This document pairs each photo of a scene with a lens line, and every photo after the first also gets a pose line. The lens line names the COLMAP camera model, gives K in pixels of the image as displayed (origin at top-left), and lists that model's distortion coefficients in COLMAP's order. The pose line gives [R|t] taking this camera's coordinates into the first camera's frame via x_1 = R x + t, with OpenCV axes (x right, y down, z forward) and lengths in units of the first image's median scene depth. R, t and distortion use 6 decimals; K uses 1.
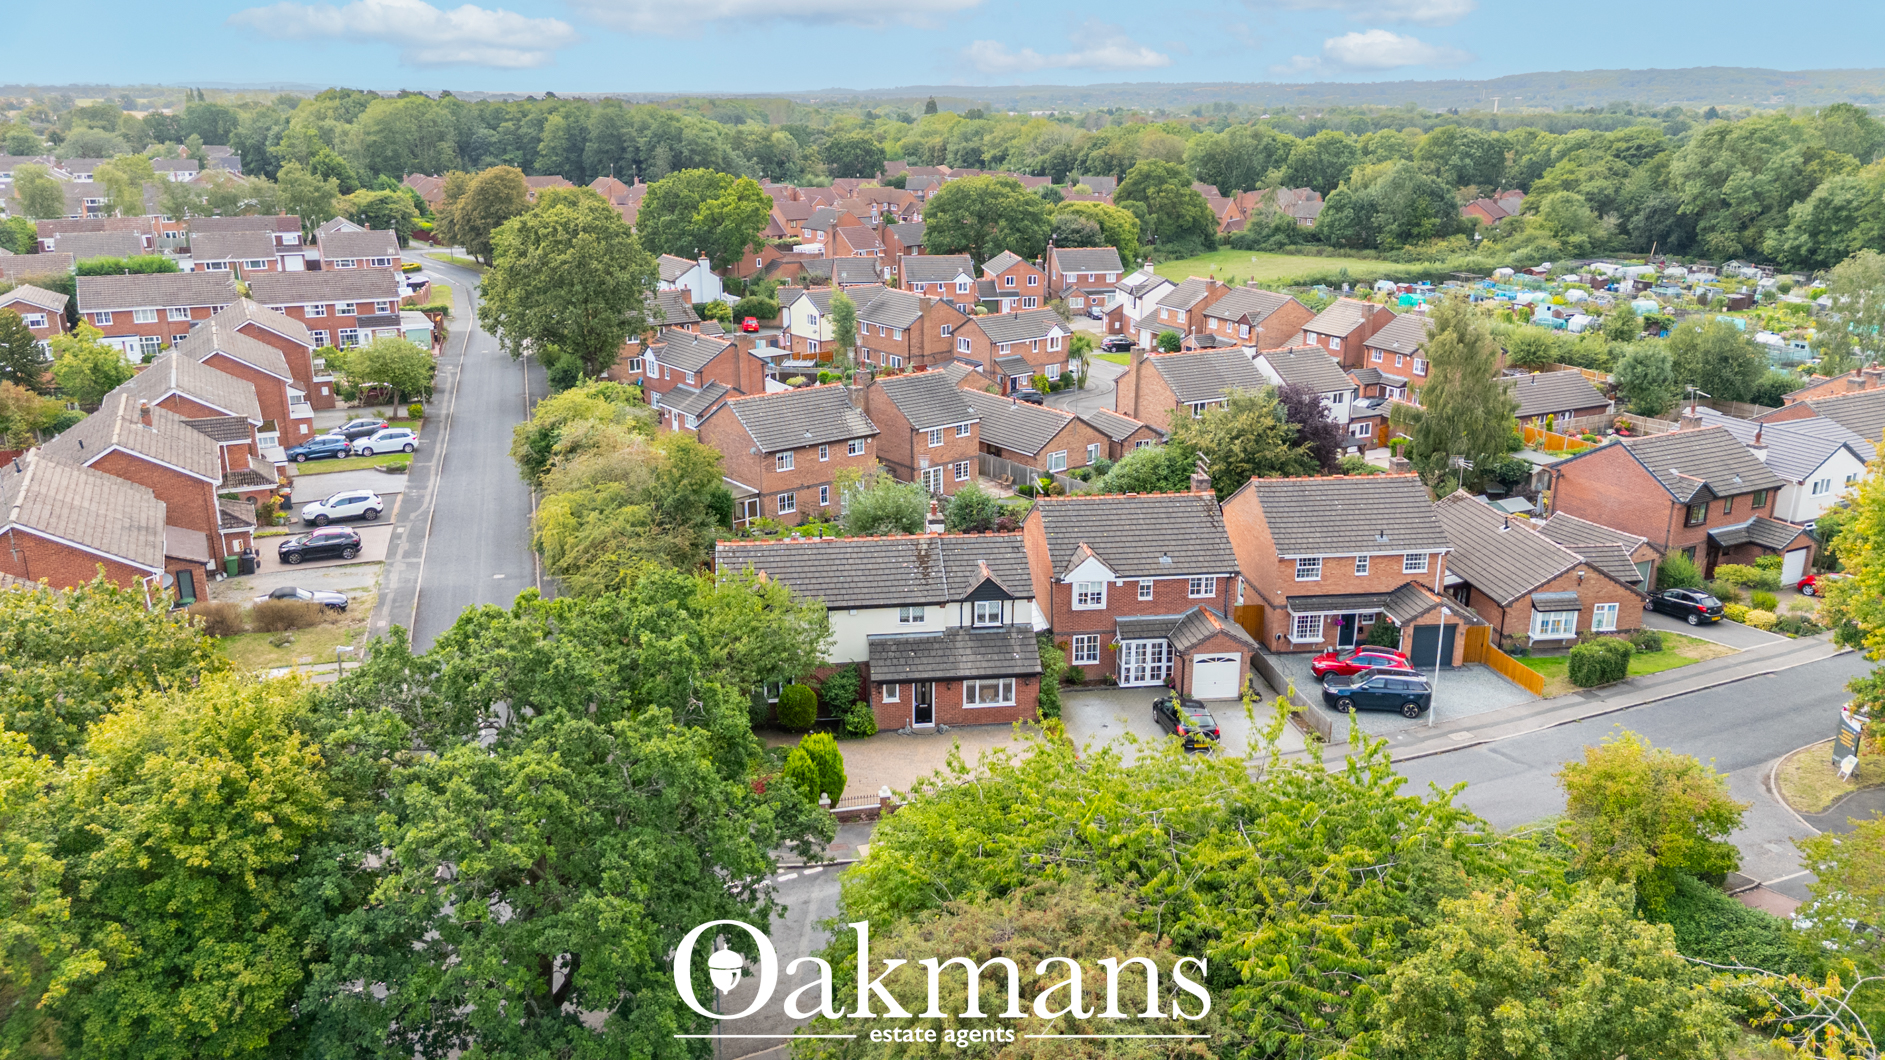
lens RADIAL K [[1380.7, 0, 942.5], [0, 1380.7, 530.0], [0, 0, 1]] dist [0.091491, -0.108708]
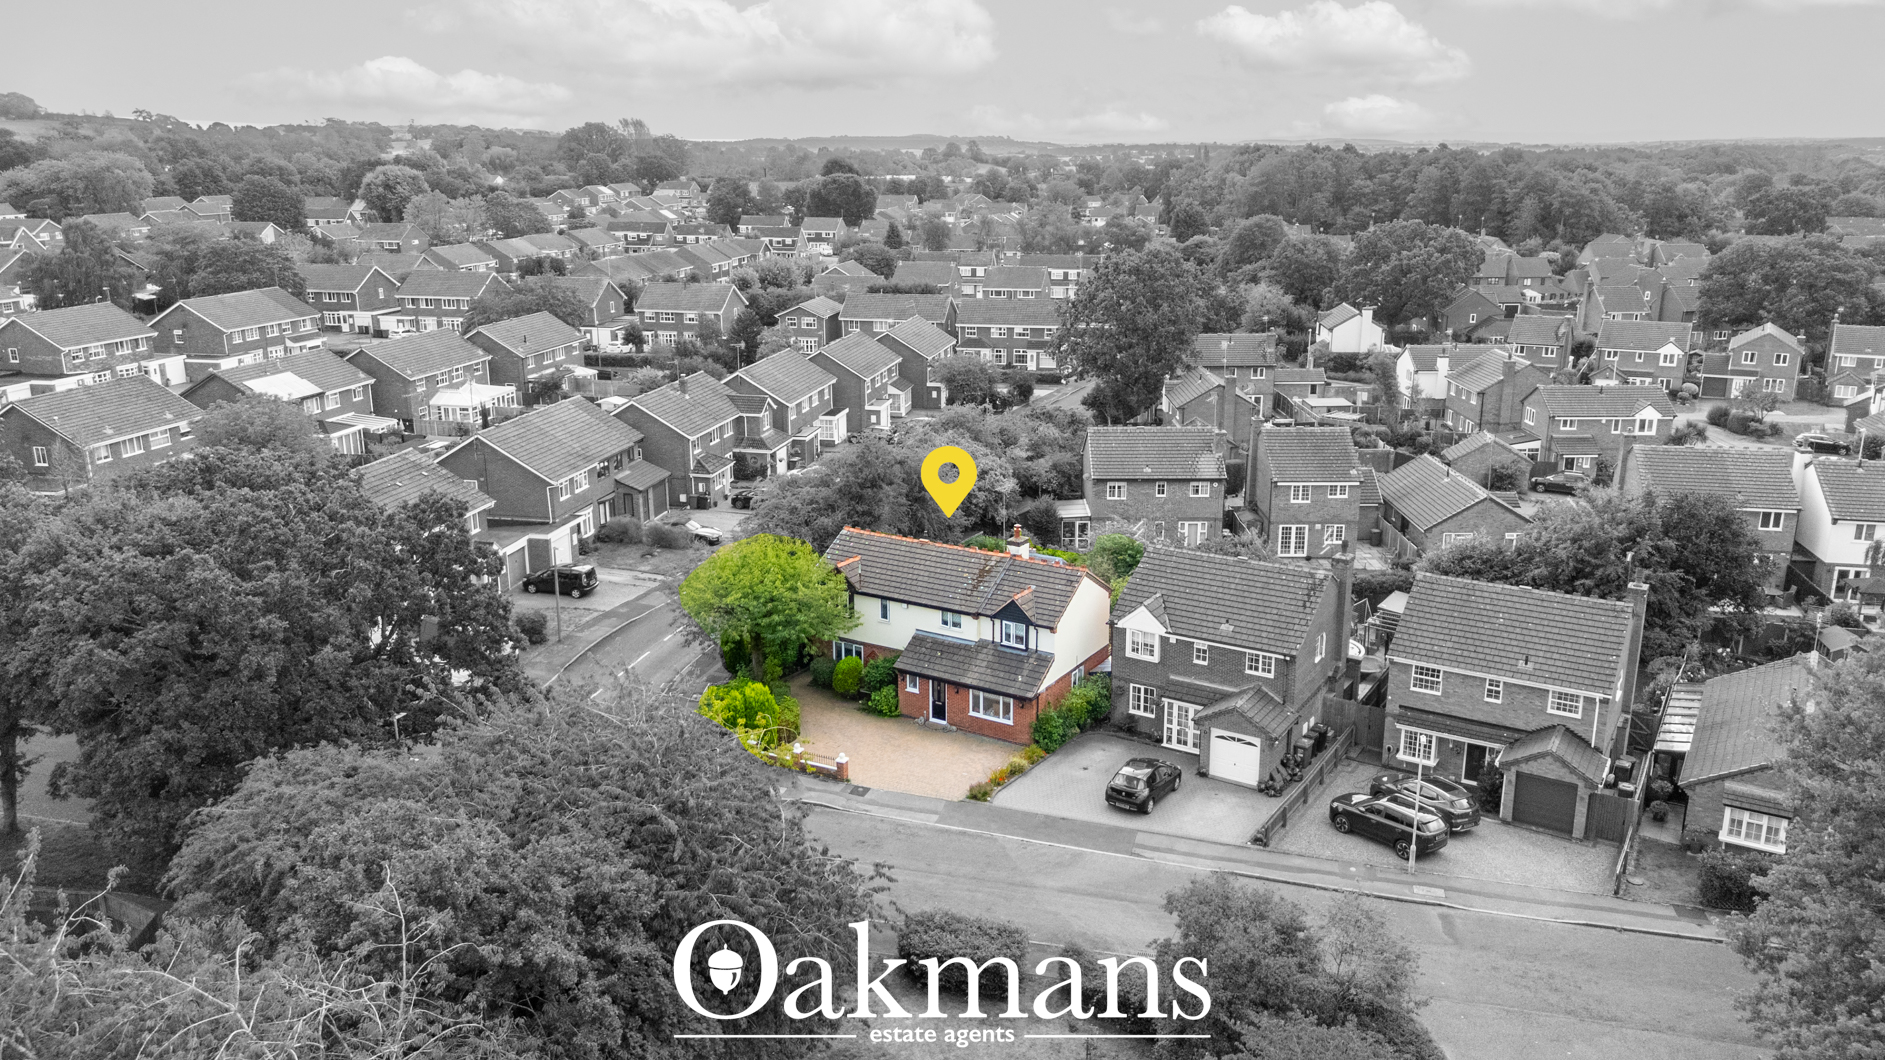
lens RADIAL K [[1380.7, 0, 942.5], [0, 1380.7, 530.0], [0, 0, 1]] dist [0.091491, -0.108708]
pose [[0.770396, 0.163172, -0.616332, 0.593041], [-0.184359, 0.982412, 0.029647, -0.036667], [0.610329, 0.090786, 0.786928, 0.124695]]
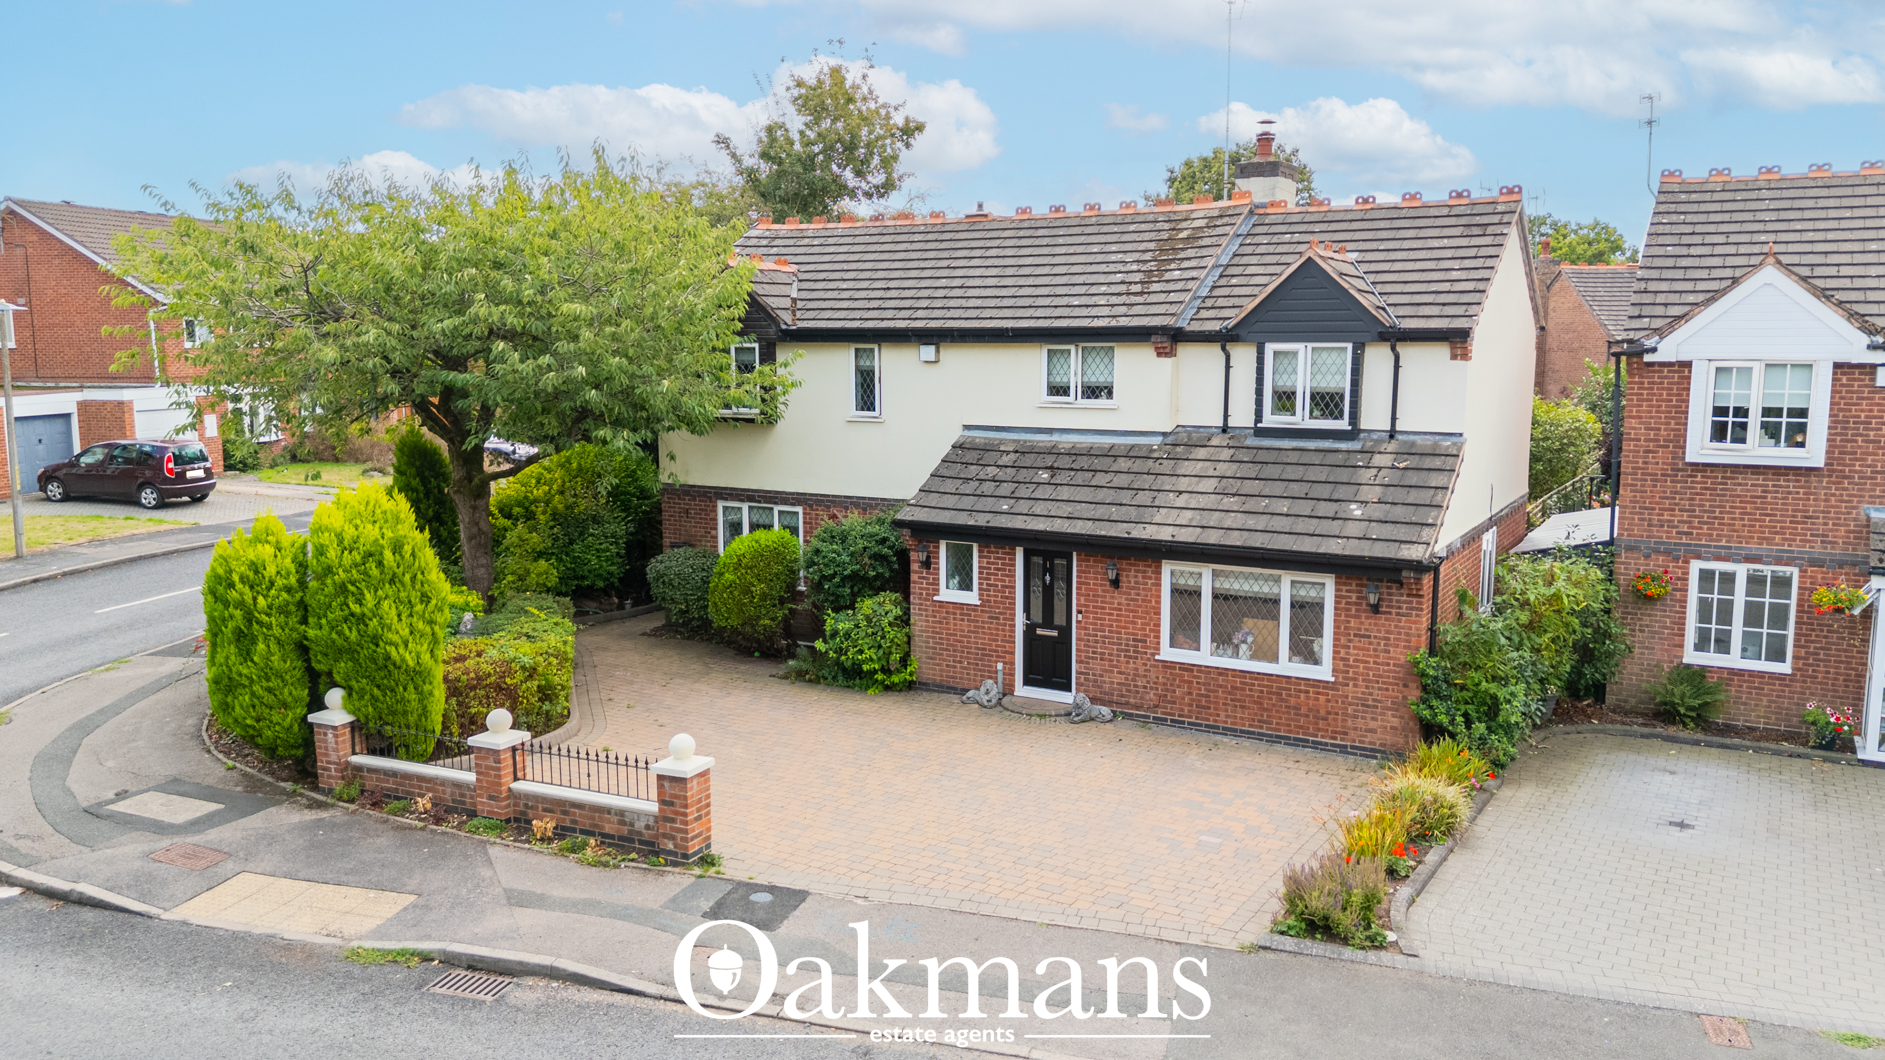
lens RADIAL K [[1380.7, 0, 942.5], [0, 1380.7, 530.0], [0, 0, 1]] dist [0.091491, -0.108708]
pose [[0.784321, 0.080343, -0.615131, 0.155031], [-0.183933, 0.977108, -0.106902, 0.133436], [0.592460, 0.196988, 0.781144, 0.675242]]
